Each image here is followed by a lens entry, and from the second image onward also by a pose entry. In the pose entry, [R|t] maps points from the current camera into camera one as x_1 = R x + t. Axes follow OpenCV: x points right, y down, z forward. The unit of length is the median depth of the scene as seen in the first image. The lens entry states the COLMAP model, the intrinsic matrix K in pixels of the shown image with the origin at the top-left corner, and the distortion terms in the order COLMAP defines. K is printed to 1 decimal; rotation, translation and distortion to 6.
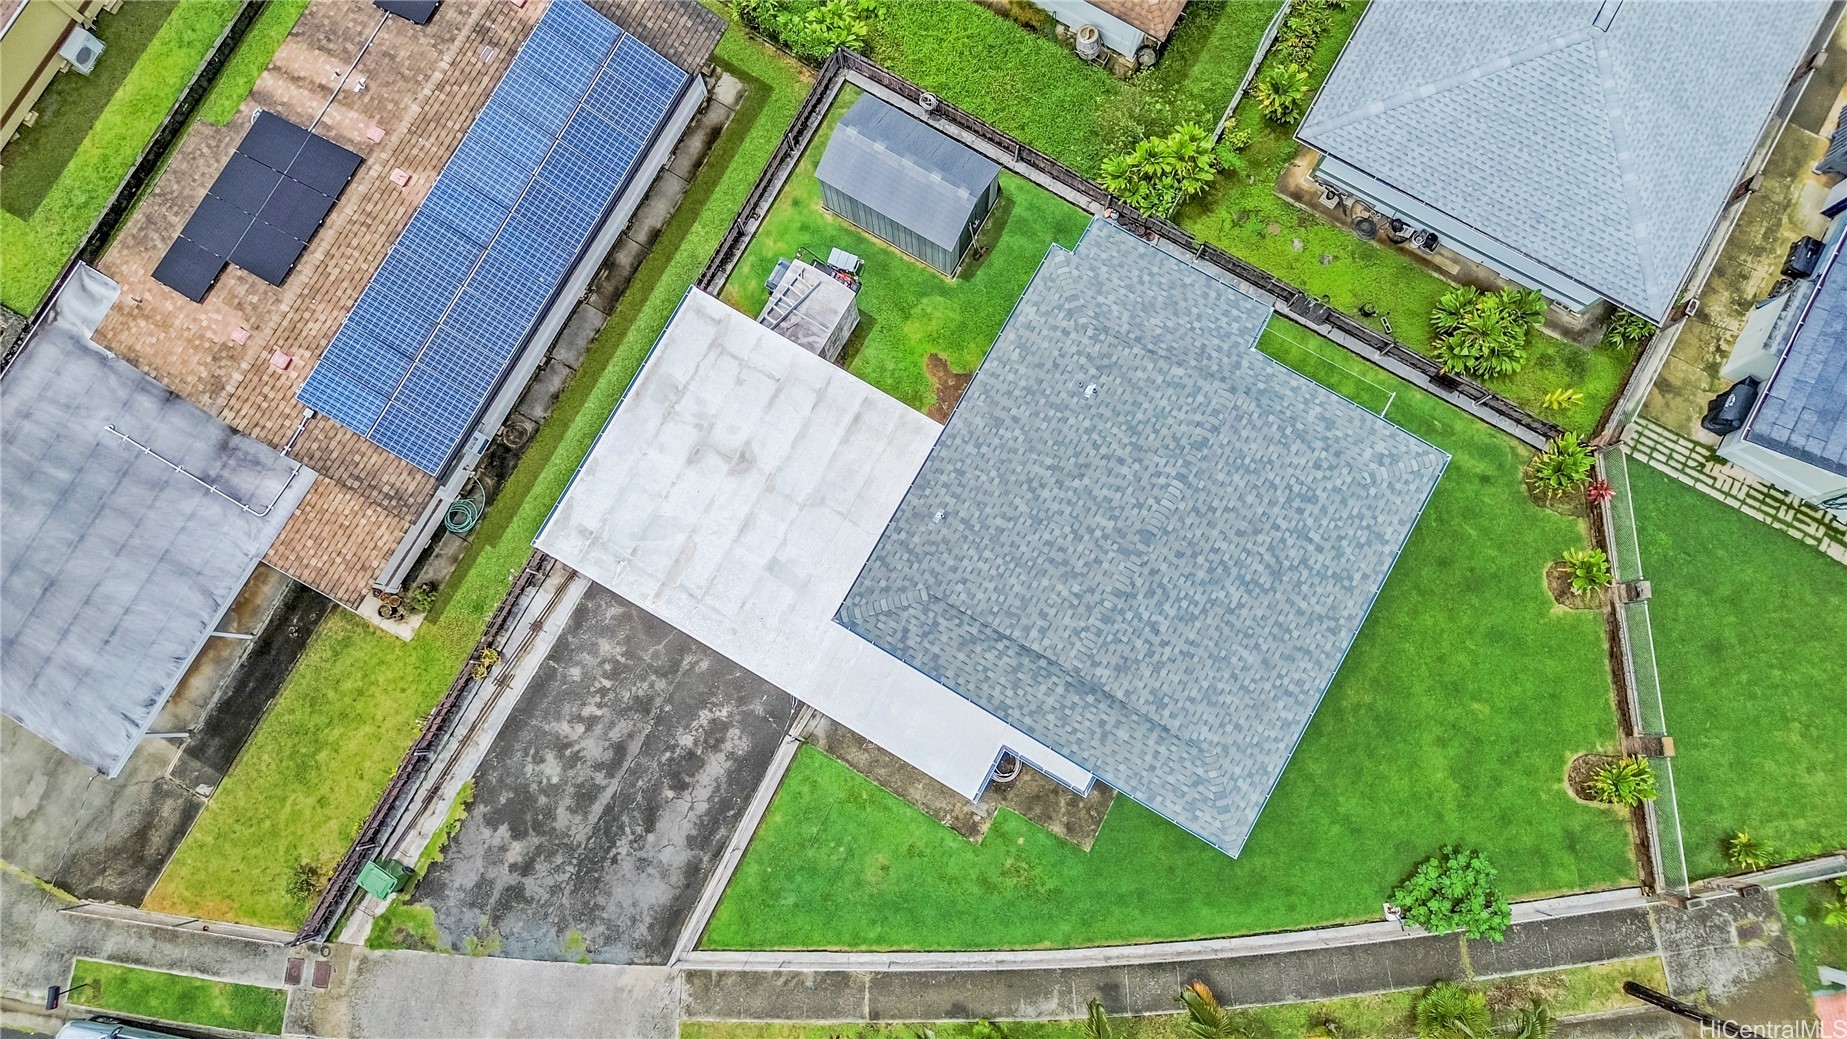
lens RADIAL K [[1339.3, 0, 921.3], [0, 1339.3, 515.1], [0, 0, 1]] dist [0.026693, -0.005182]
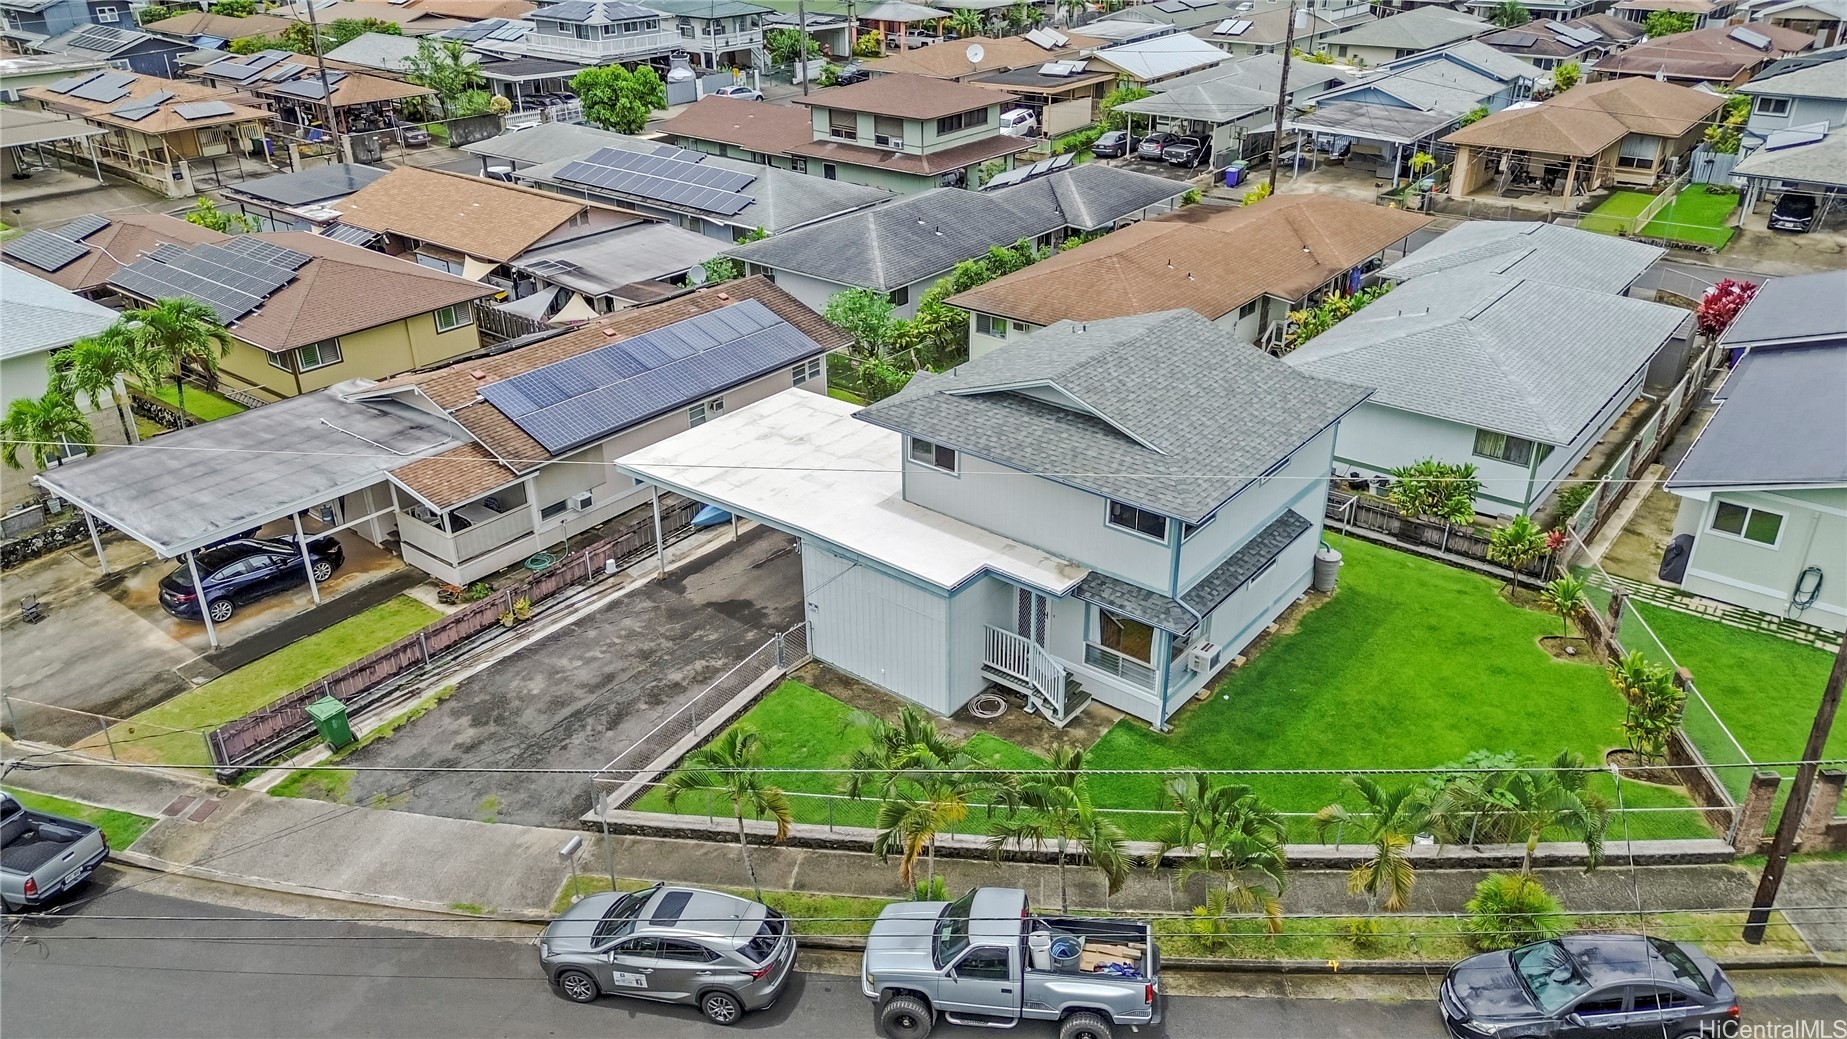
lens RADIAL K [[1339.3, 0, 926.0], [0, 1339.3, 513.1], [0, 0, 1]] dist [0.026693, -0.005182]
pose [[0.988858, 0.074362, -0.128958, 0.130310], [-0.148403, 0.560445, -0.814787, 0.894230], [0.011685, 0.824847, 0.565236, 0.339314]]
